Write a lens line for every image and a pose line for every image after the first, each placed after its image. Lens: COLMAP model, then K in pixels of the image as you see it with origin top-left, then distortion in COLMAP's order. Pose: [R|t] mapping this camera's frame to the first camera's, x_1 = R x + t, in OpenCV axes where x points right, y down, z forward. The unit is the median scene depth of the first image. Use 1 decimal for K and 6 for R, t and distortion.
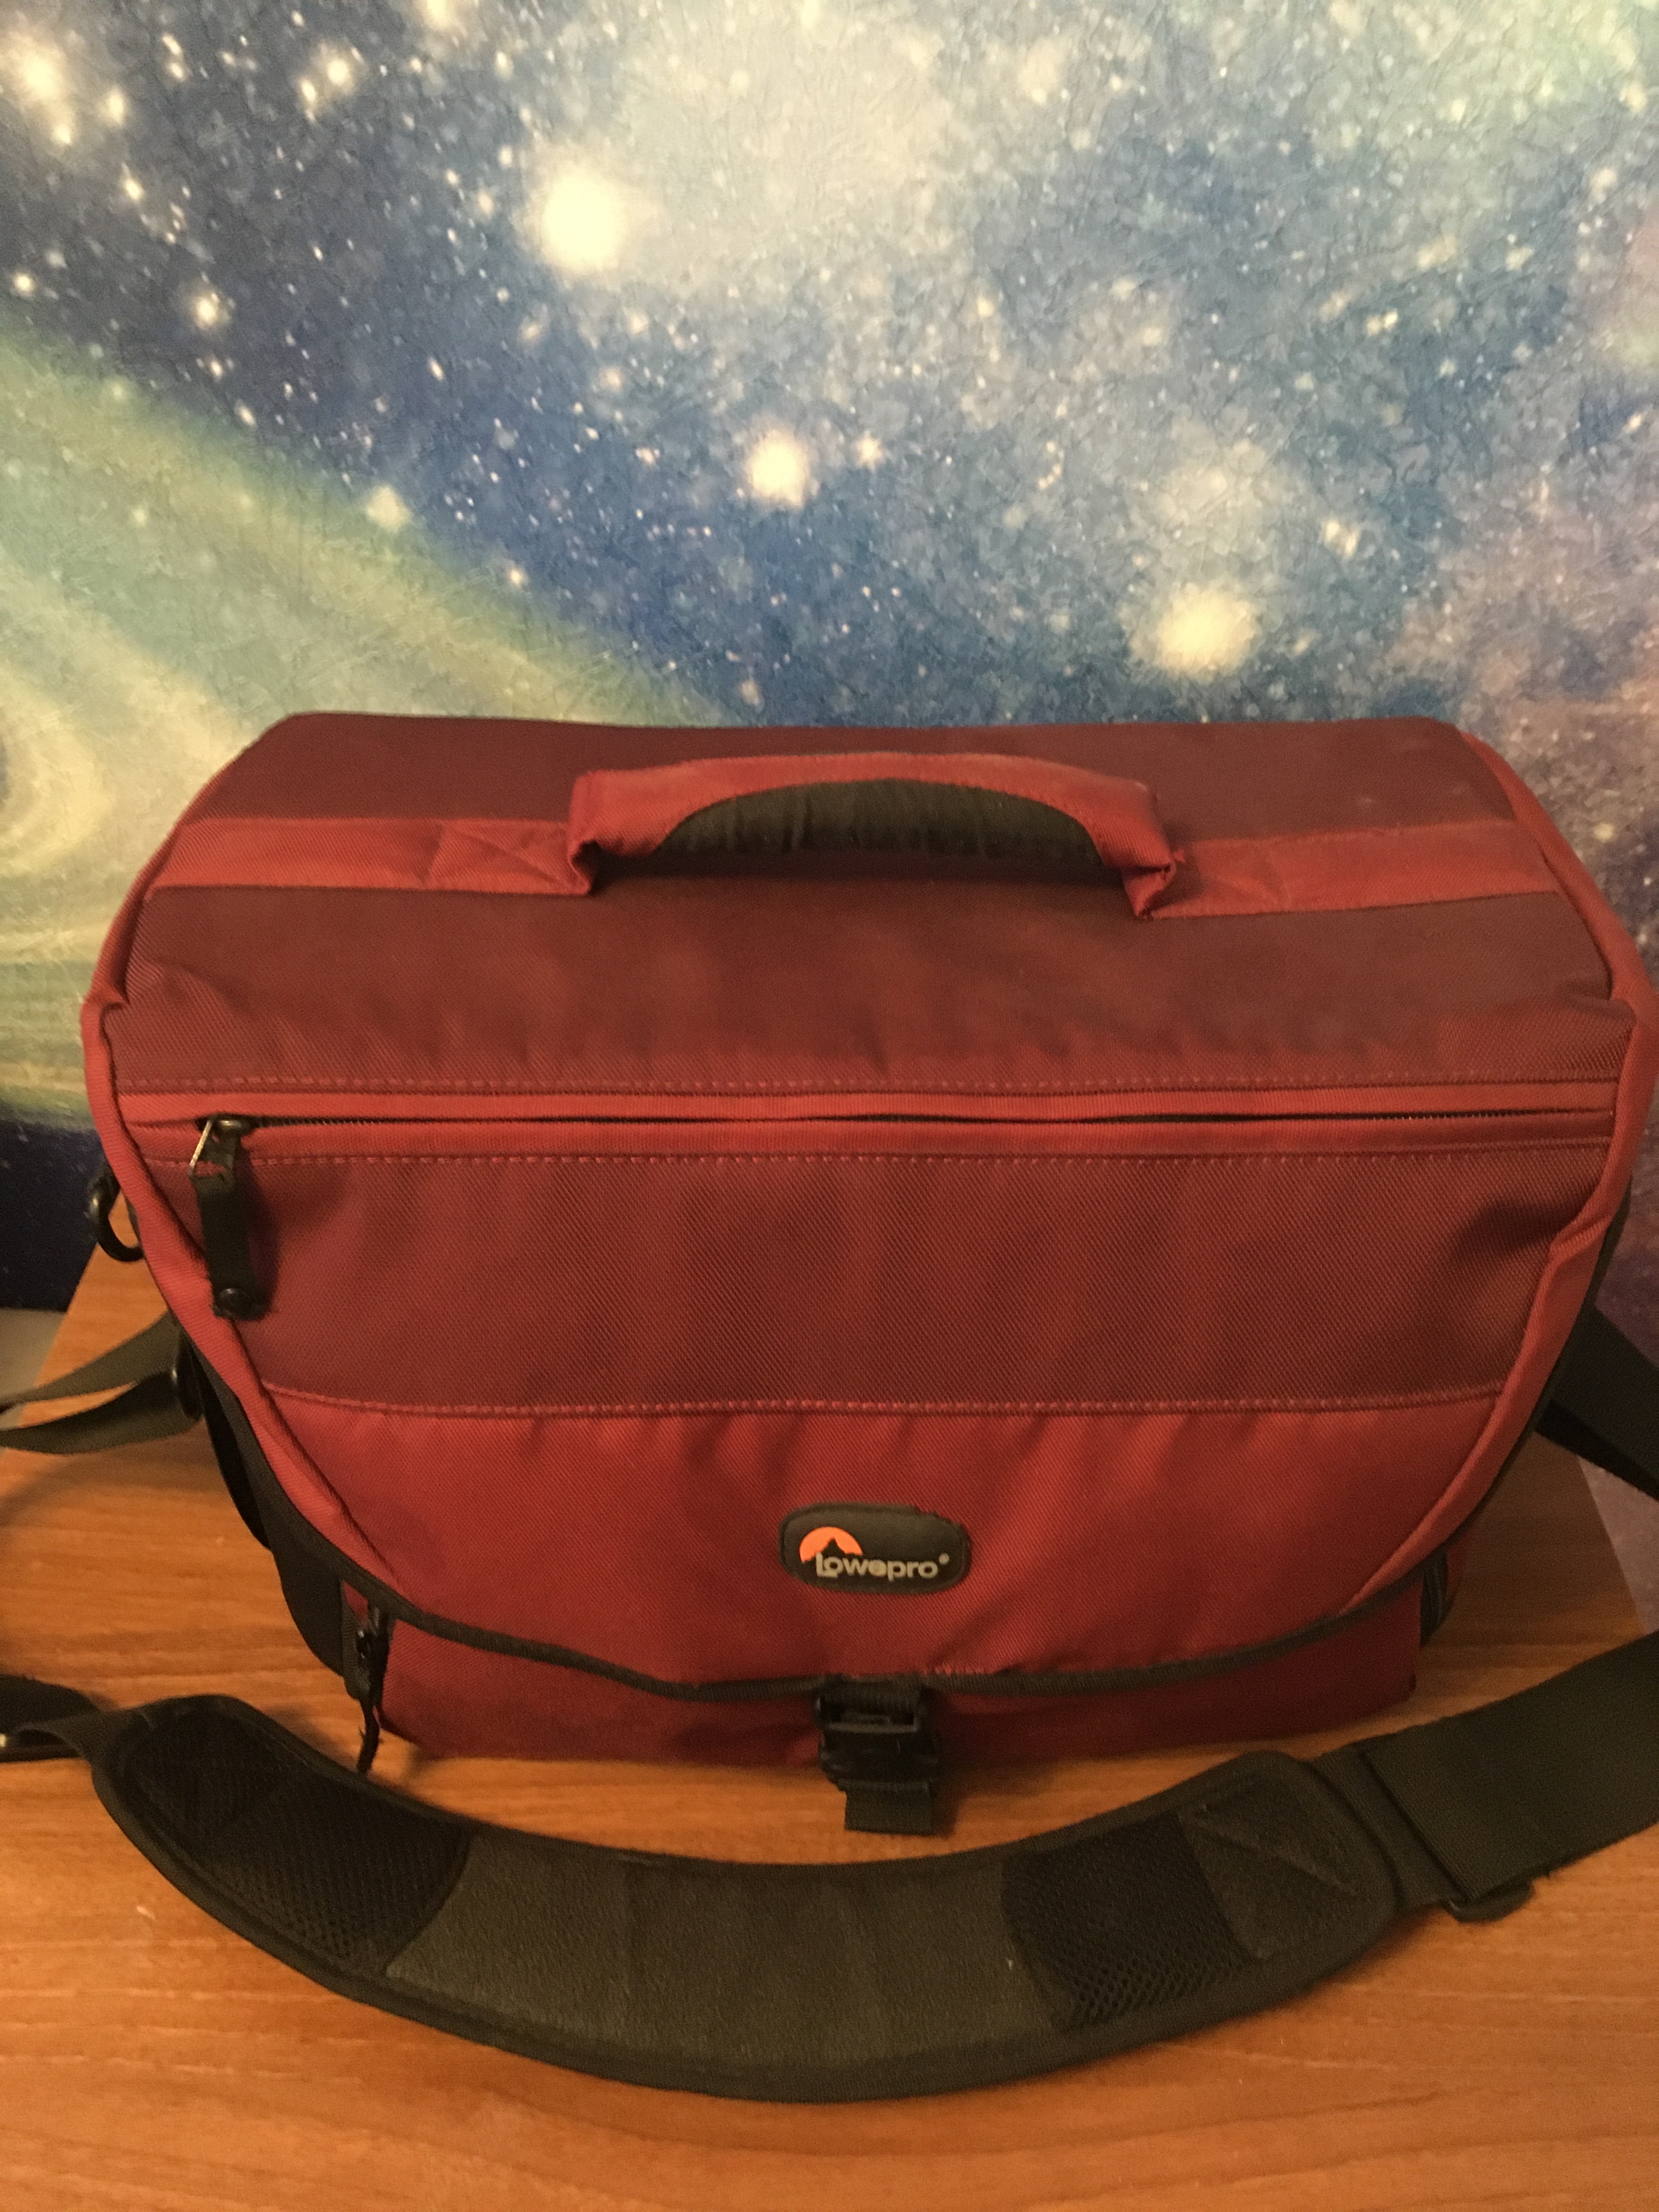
lens RADIAL K [[1853.5, 0, 827.7], [0, 1853.5, 1097.9], [0, 0, 1]] dist [0.135140, -0.240000]
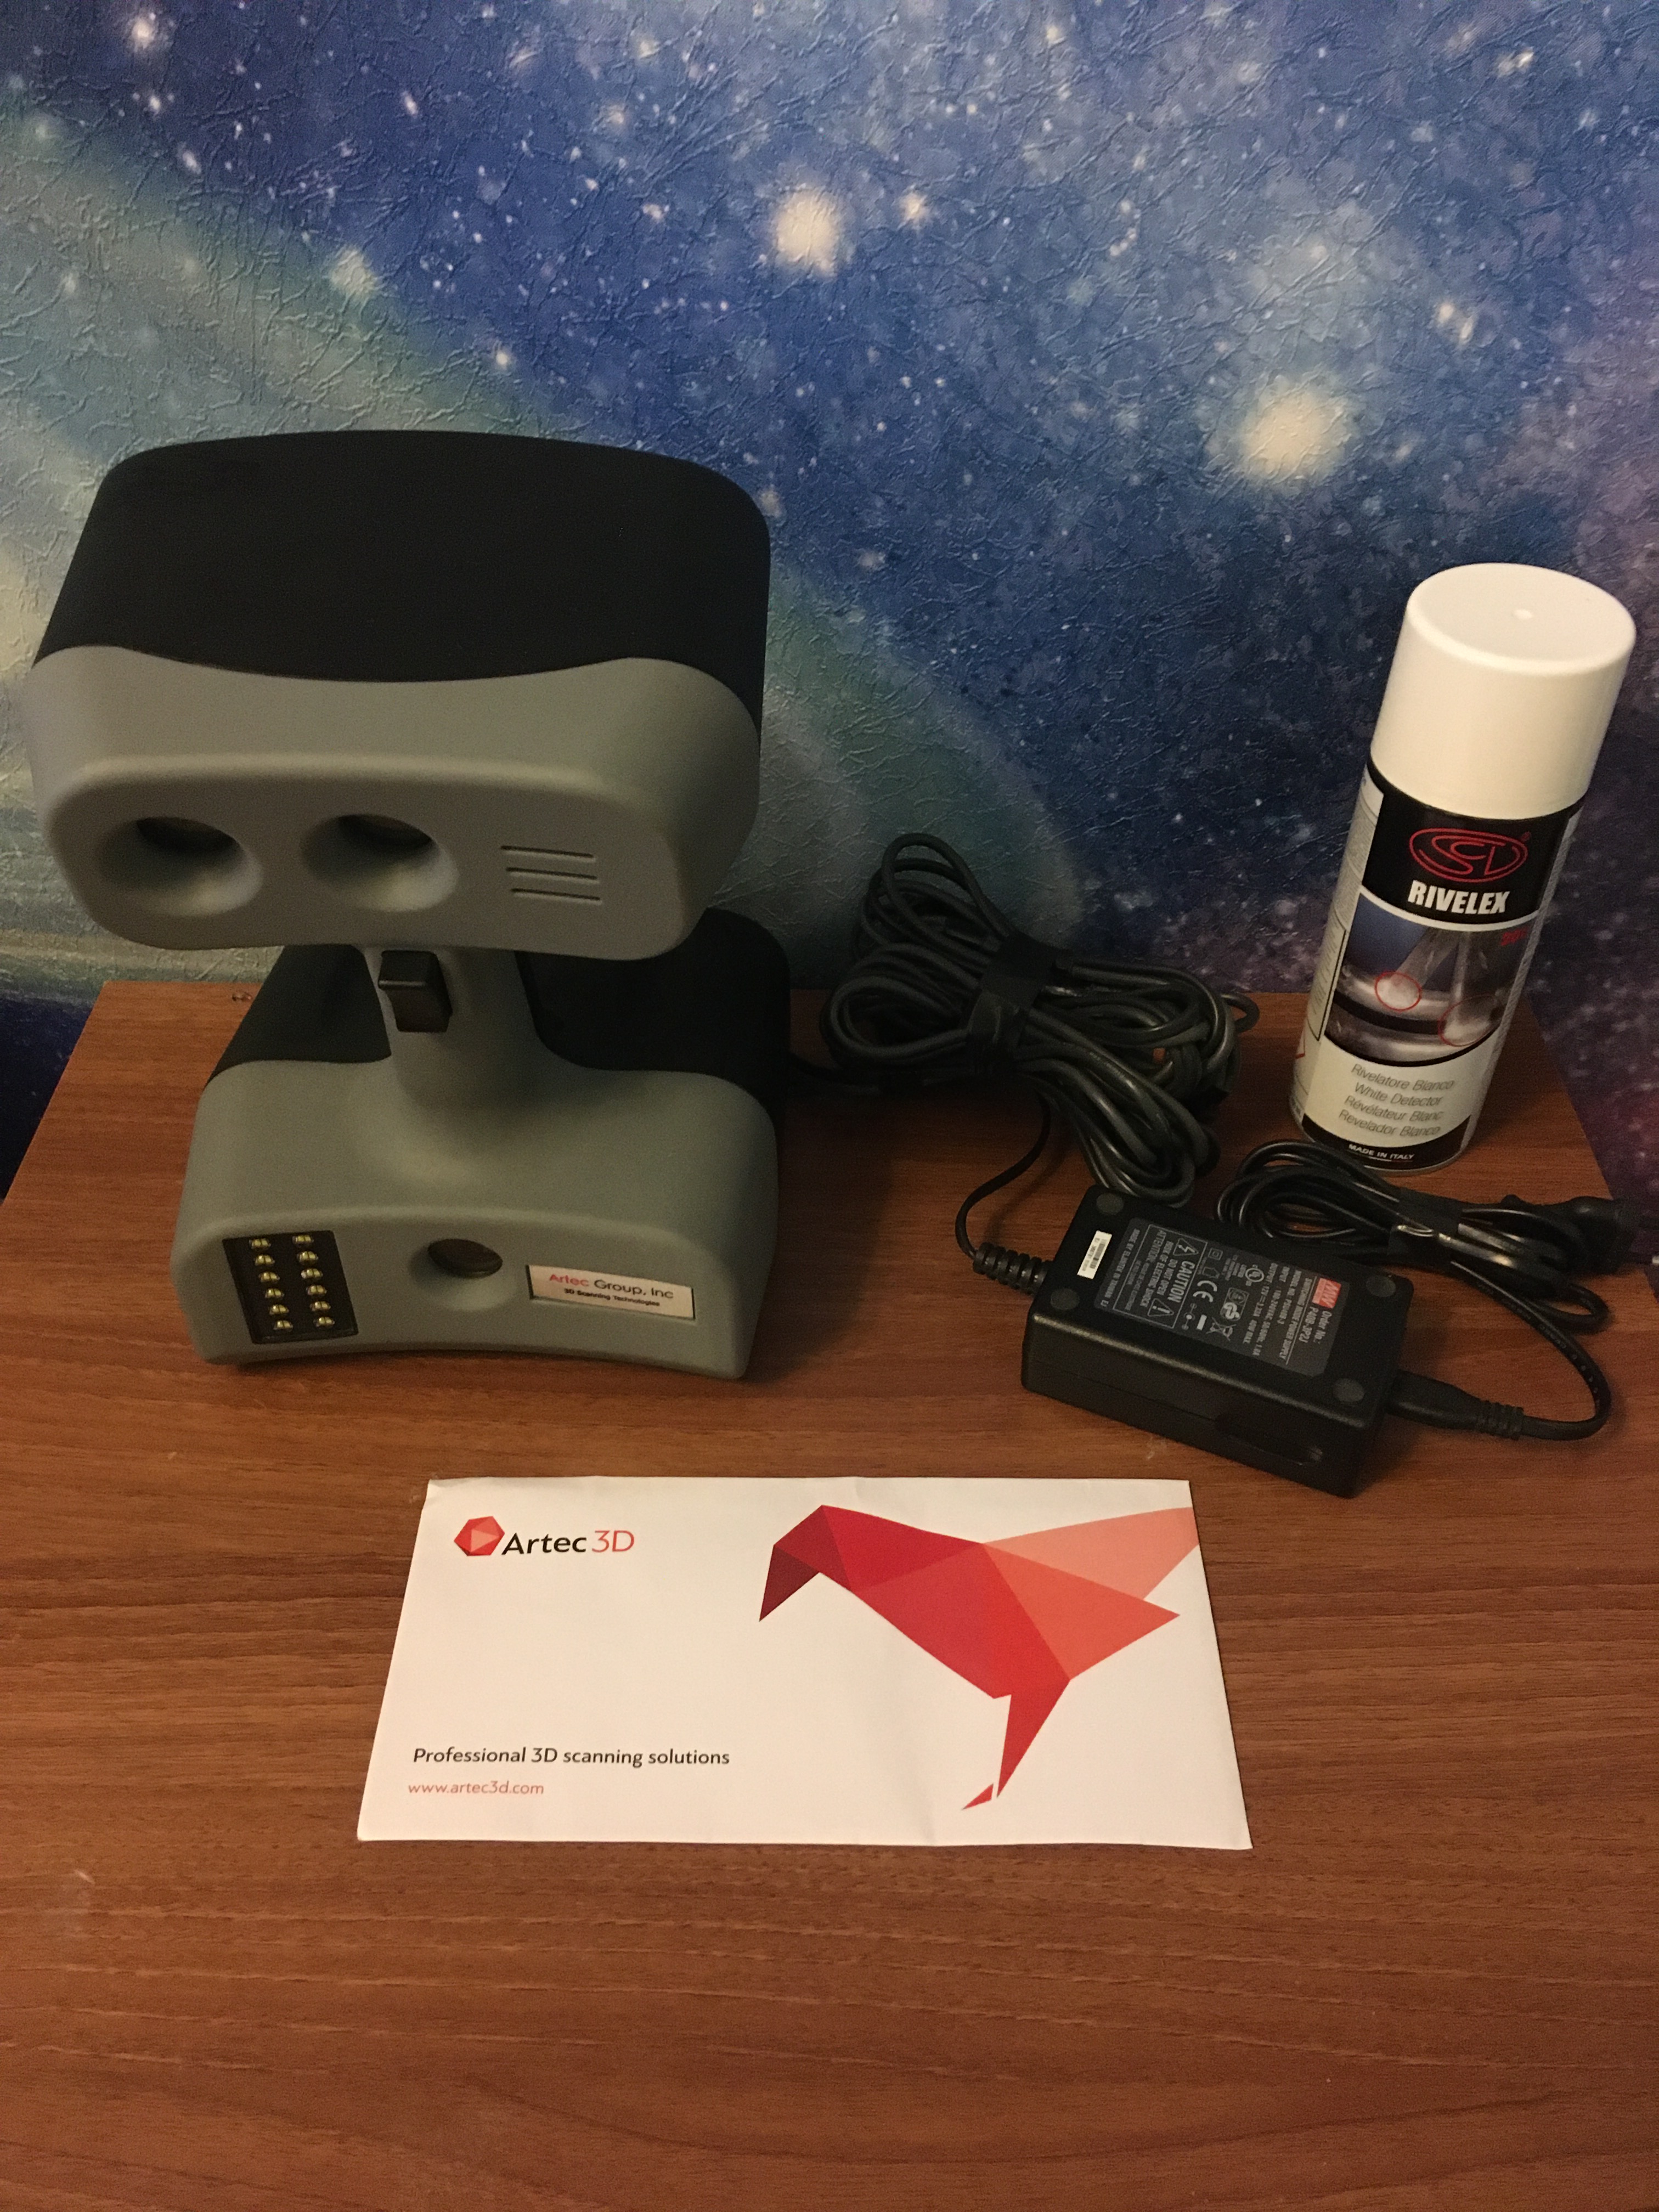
lens RADIAL K [[1866.3, 0, 829.5], [0, 1866.3, 1106.0], [0, 0, 1]] dist [0.127497, -0.212240]
pose [[0.999945, 0.009090, 0.005148, -0.016696], [-0.009374, 0.998254, 0.058325, 0.014262], [-0.004609, -0.058370, 0.998284, 0.105266]]
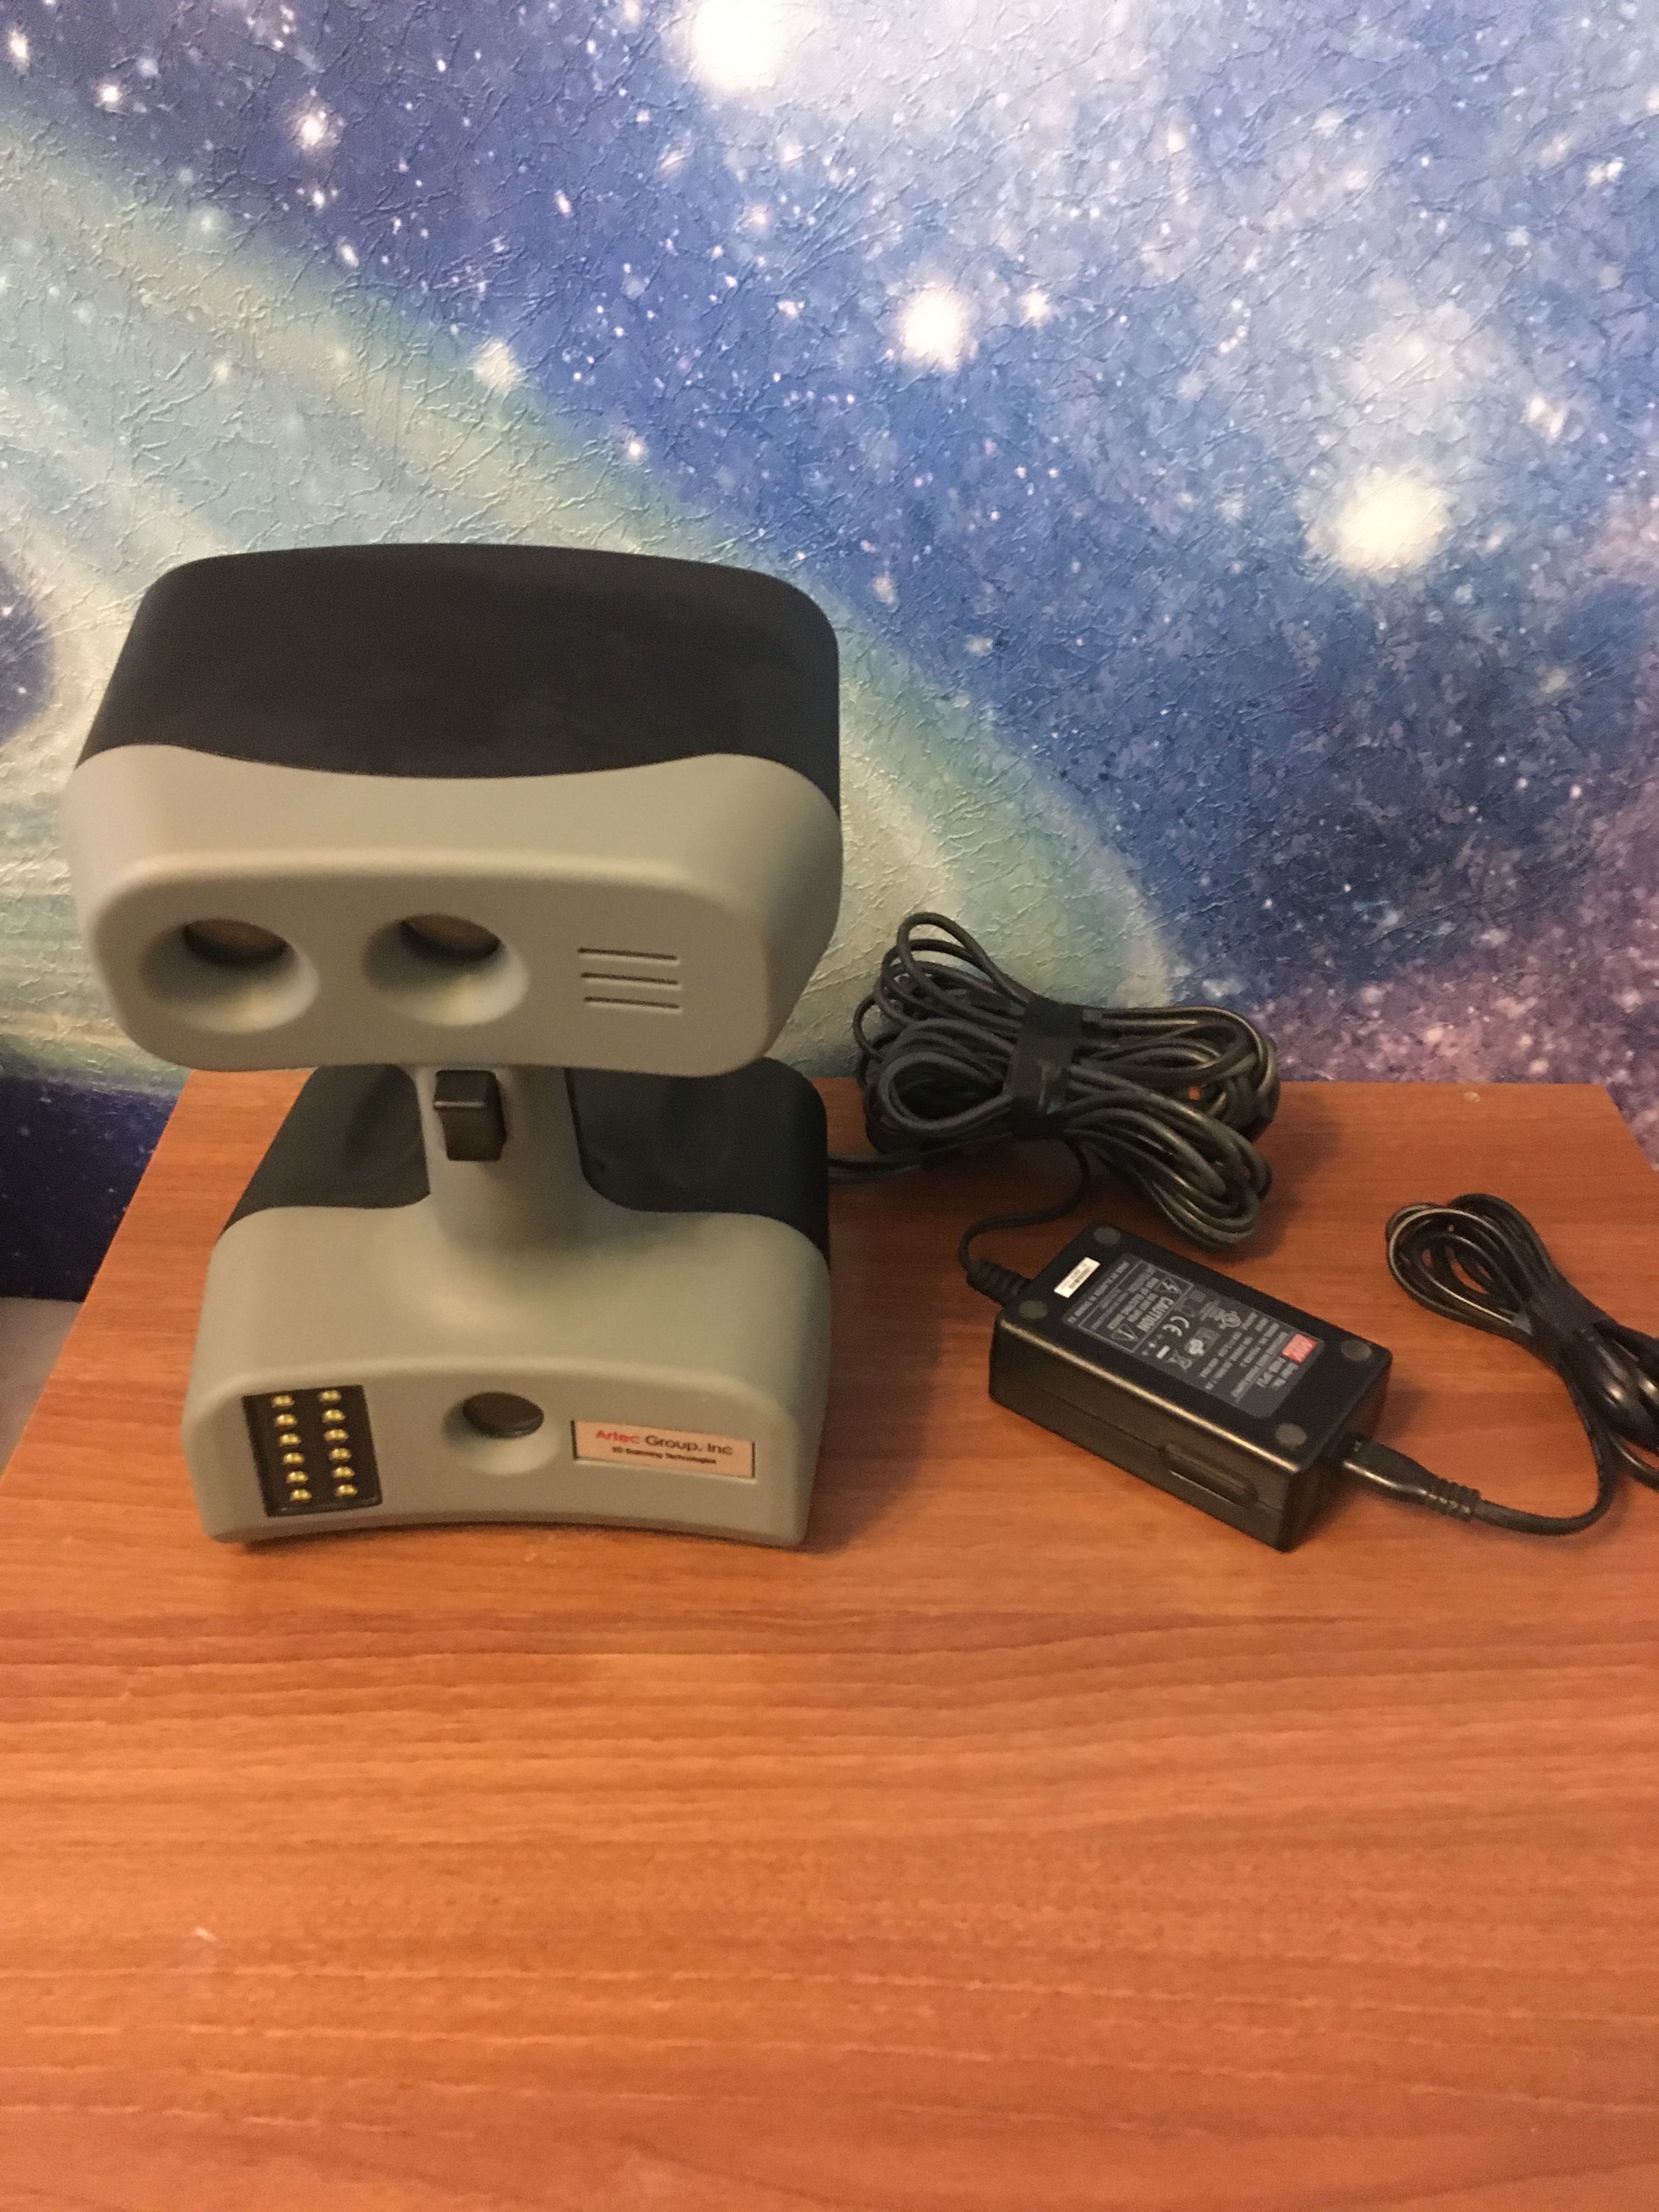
lens RADIAL K [[1866.3, 0, 829.5], [0, 1866.3, 1106.0], [0, 0, 1]] dist [0.127497, -0.212240]
pose [[0.999673, 0.010251, 0.023437, -0.091796], [-0.009032, 0.998630, -0.051536, 0.085639], [-0.023933, 0.051307, 0.998396, 0.104946]]
